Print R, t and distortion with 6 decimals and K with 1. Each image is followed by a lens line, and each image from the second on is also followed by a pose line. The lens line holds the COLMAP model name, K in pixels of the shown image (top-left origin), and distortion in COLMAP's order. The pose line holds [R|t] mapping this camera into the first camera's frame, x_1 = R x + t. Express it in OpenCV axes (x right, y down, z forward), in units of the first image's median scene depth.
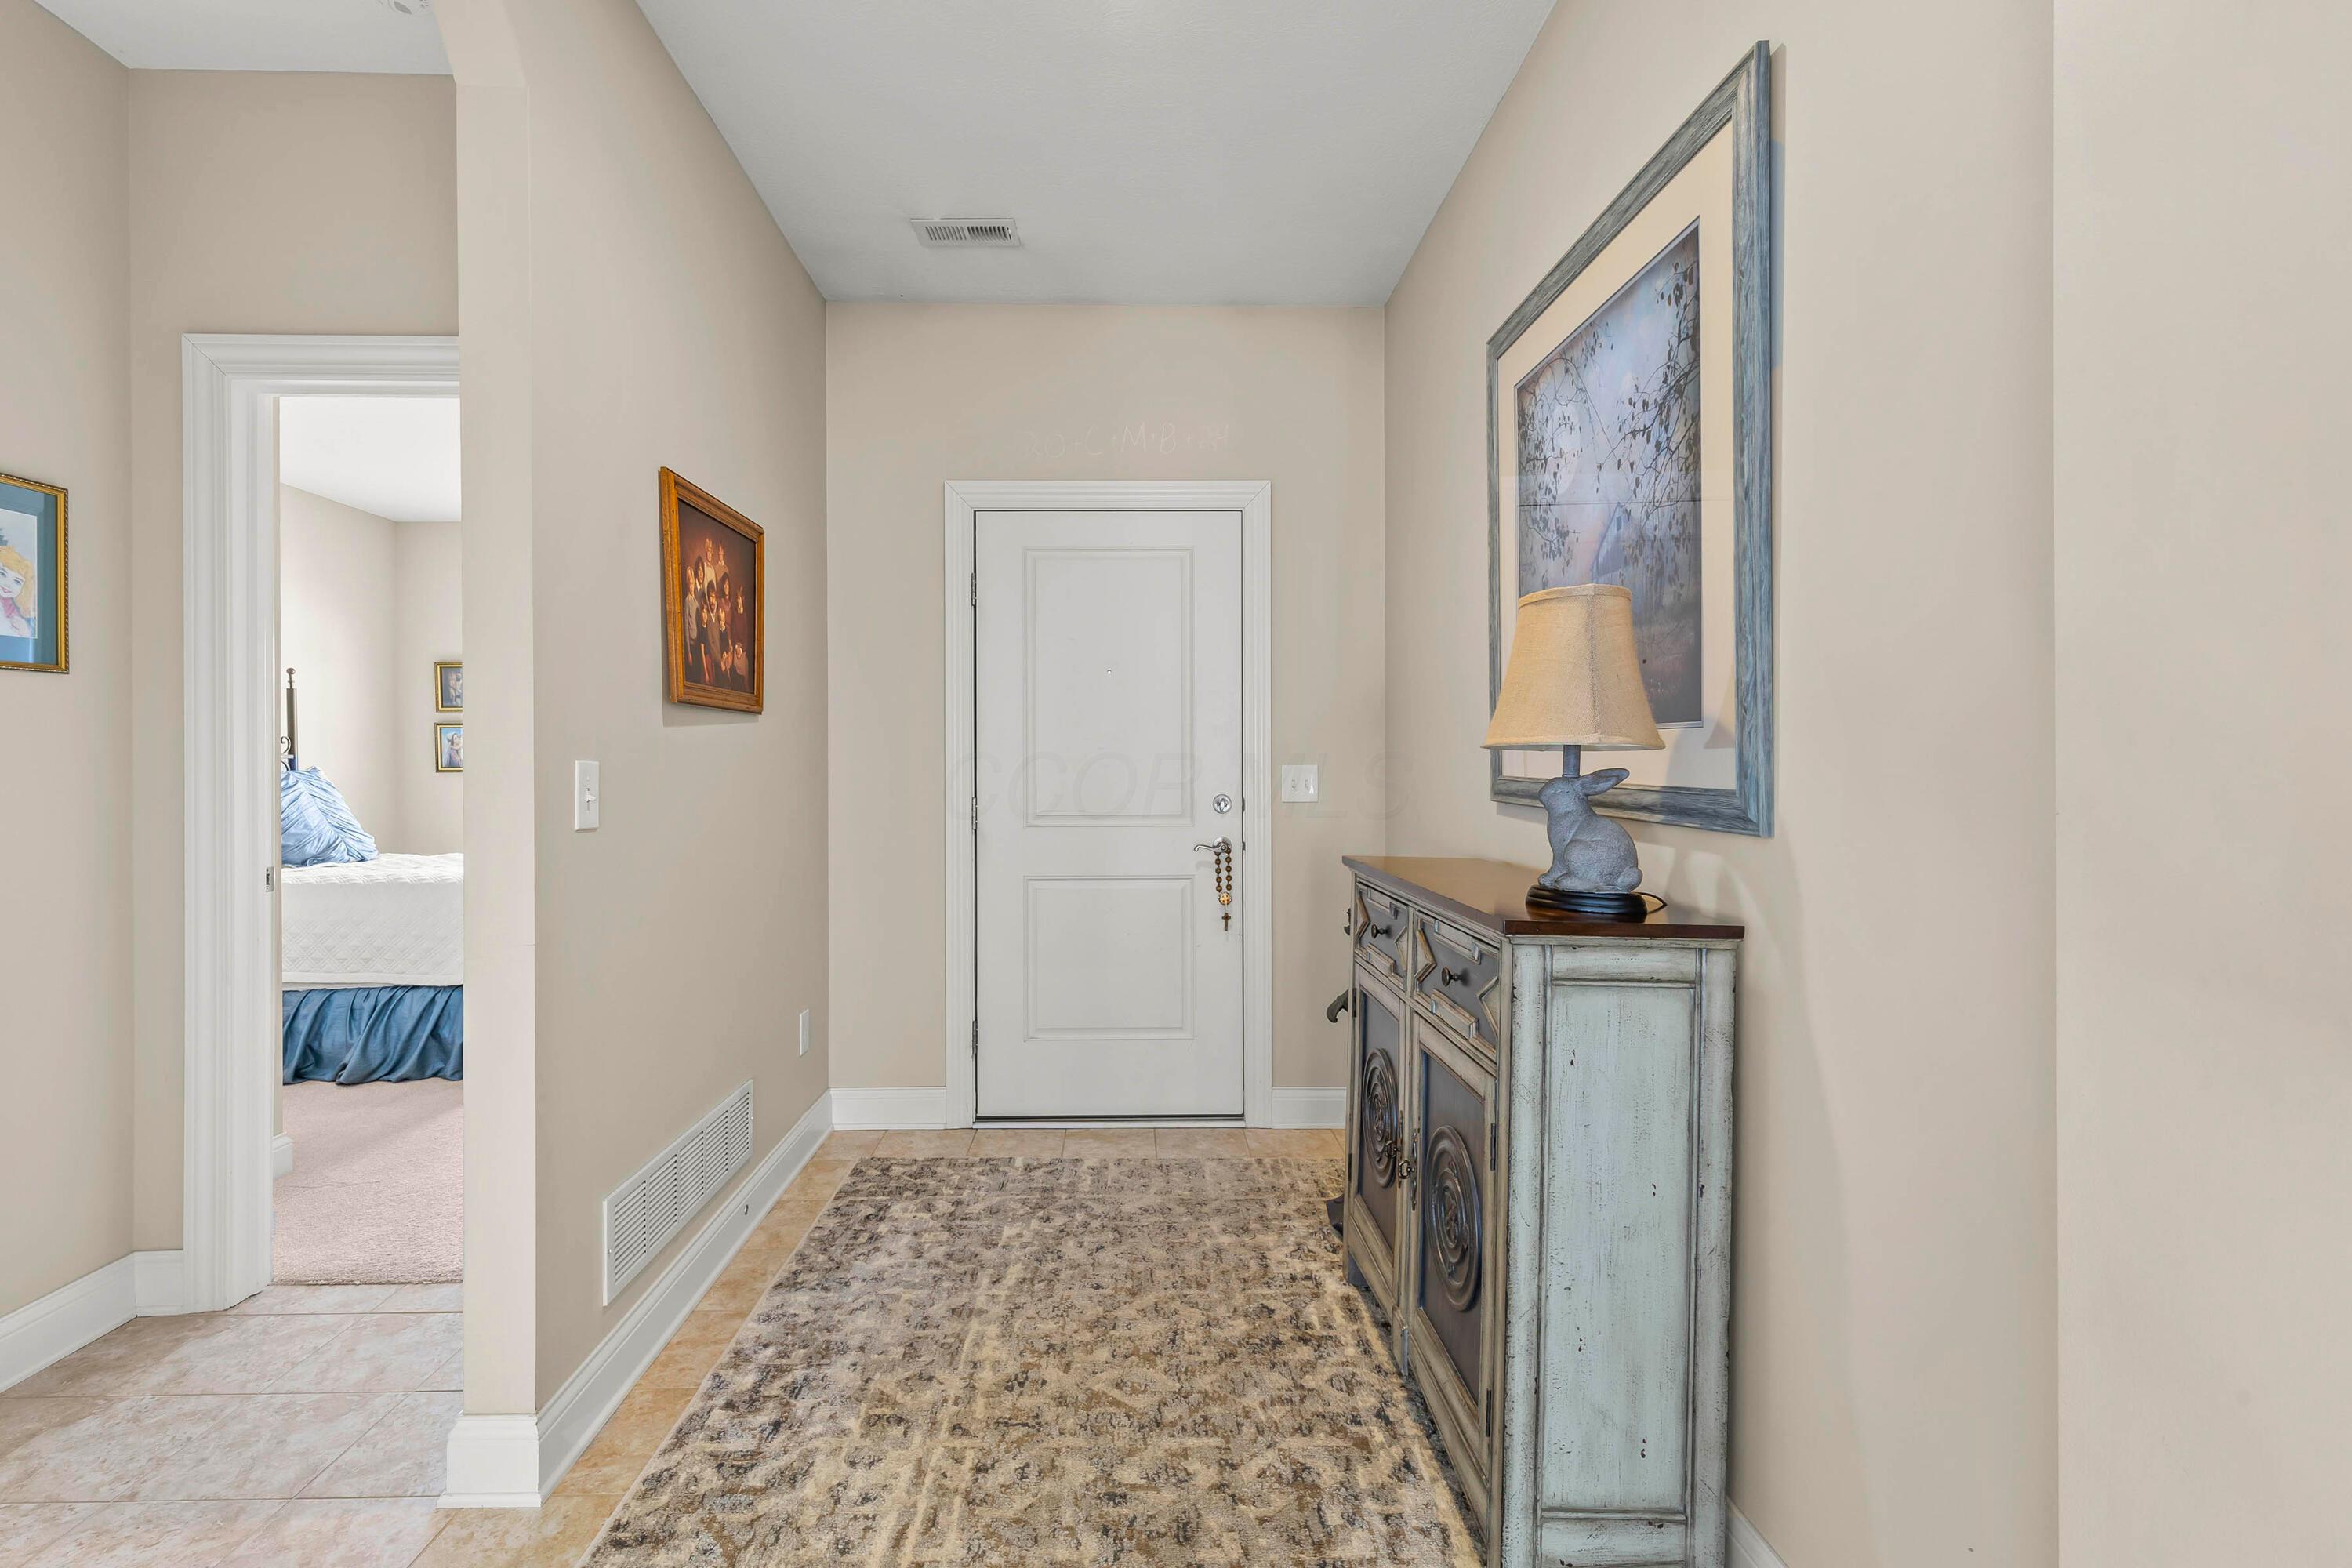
lens RADIAL K [[1068.8, 0, 1114.9], [0, 1068.8, 767.7], [0, 0, 1]] dist [0.009414, -0.001282]
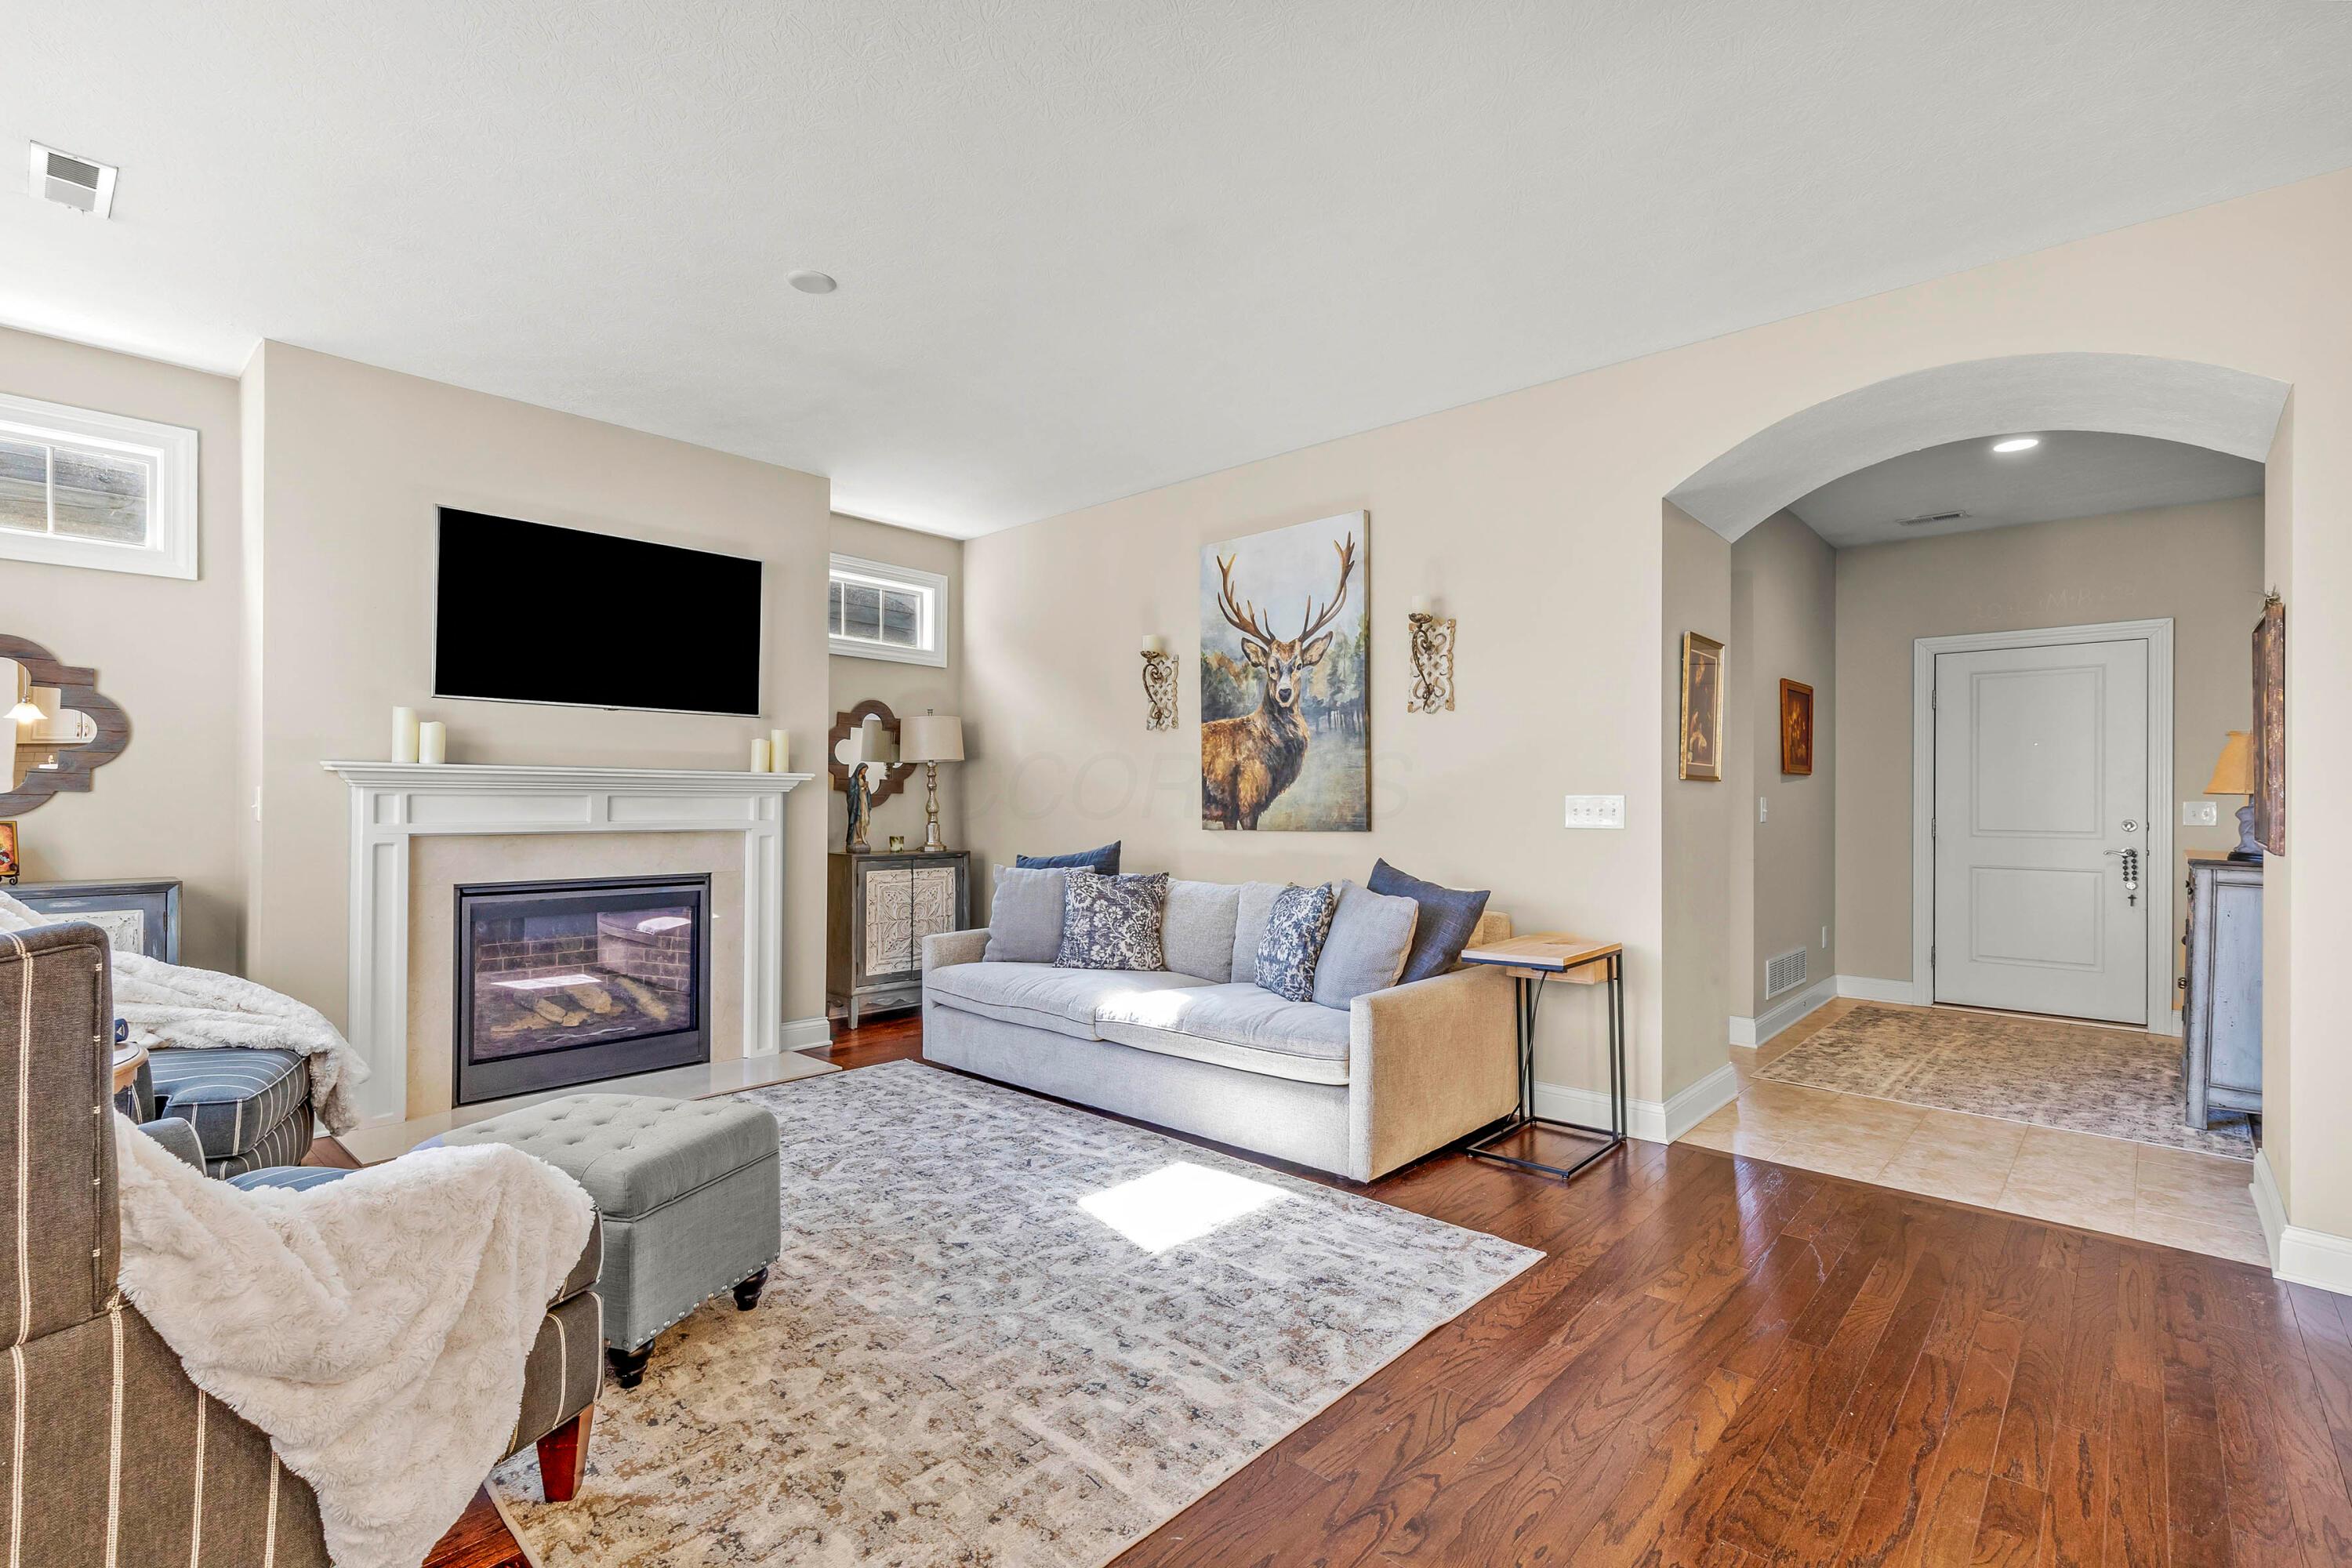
lens RADIAL K [[1068.8, 0, 1162.9], [0, 1068.8, 799.3], [0, 0, 1]] dist [0.009414, -0.001282]
pose [[0.738541, 0.002999, -0.674202, 0.144087], [-0.004750, 0.999988, -0.000755, 0.005068], [0.674192, 0.003760, 0.738547, -1.365520]]
